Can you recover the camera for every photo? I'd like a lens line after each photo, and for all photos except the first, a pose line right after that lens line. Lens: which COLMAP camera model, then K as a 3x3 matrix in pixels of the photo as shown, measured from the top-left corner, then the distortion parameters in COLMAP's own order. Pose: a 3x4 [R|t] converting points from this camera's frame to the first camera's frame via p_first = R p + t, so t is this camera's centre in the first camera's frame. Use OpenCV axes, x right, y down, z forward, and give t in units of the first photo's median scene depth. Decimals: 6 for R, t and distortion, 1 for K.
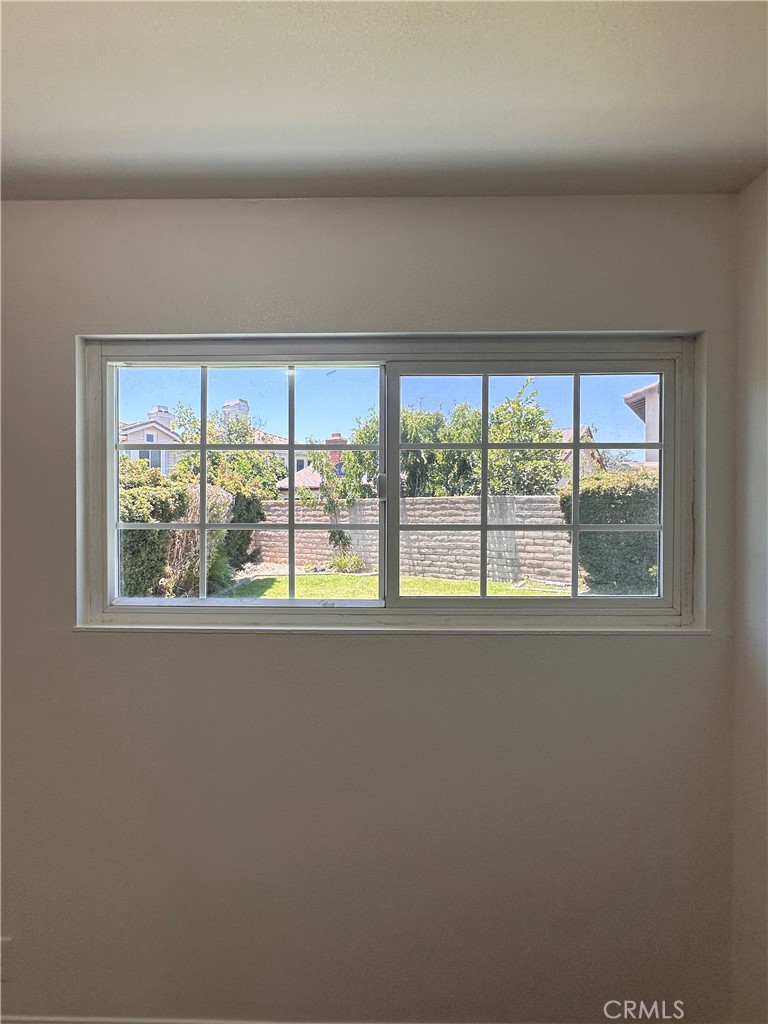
lens RADIAL K [[510.3, 0, 386.8], [0, 510.3, 513.4], [0, 0, 1]] dist [0.000154, -0.000572]
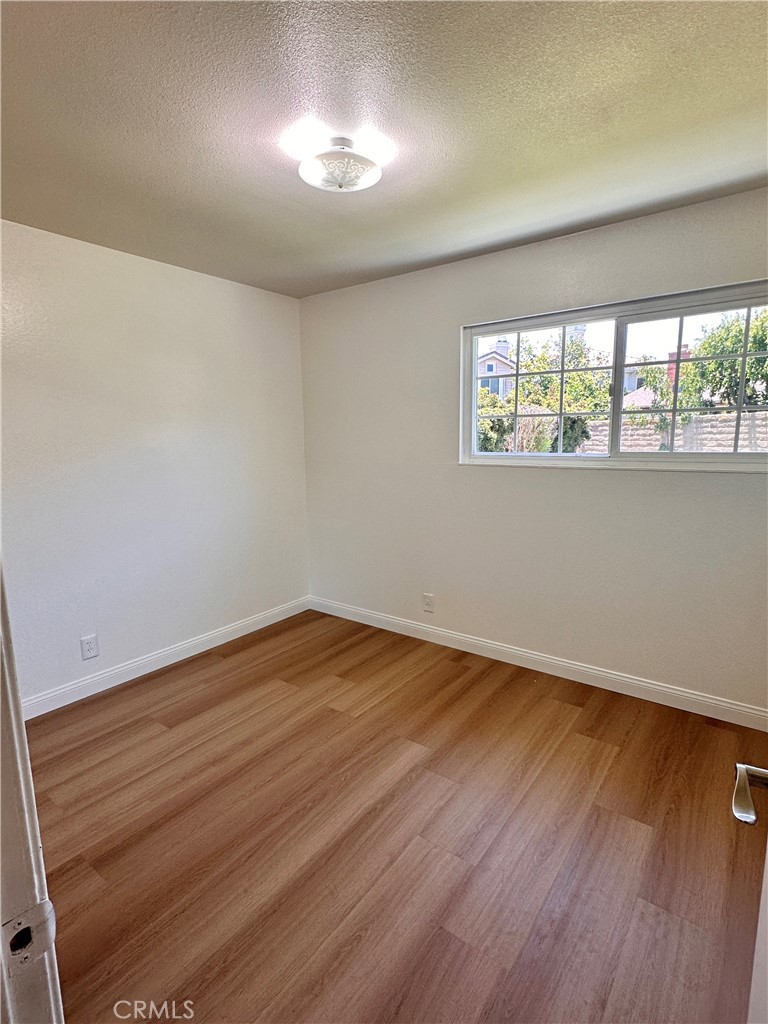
lens RADIAL K [[510.3, 0, 380.5], [0, 510.3, 511.5], [0, 0, 1]] dist [0.000154, -0.000572]
pose [[0.801546, 0.078086, -0.592813, 0.048868], [0.005213, 0.990486, 0.137516, 0.013478], [0.597911, -0.113316, 0.793512, -0.107684]]
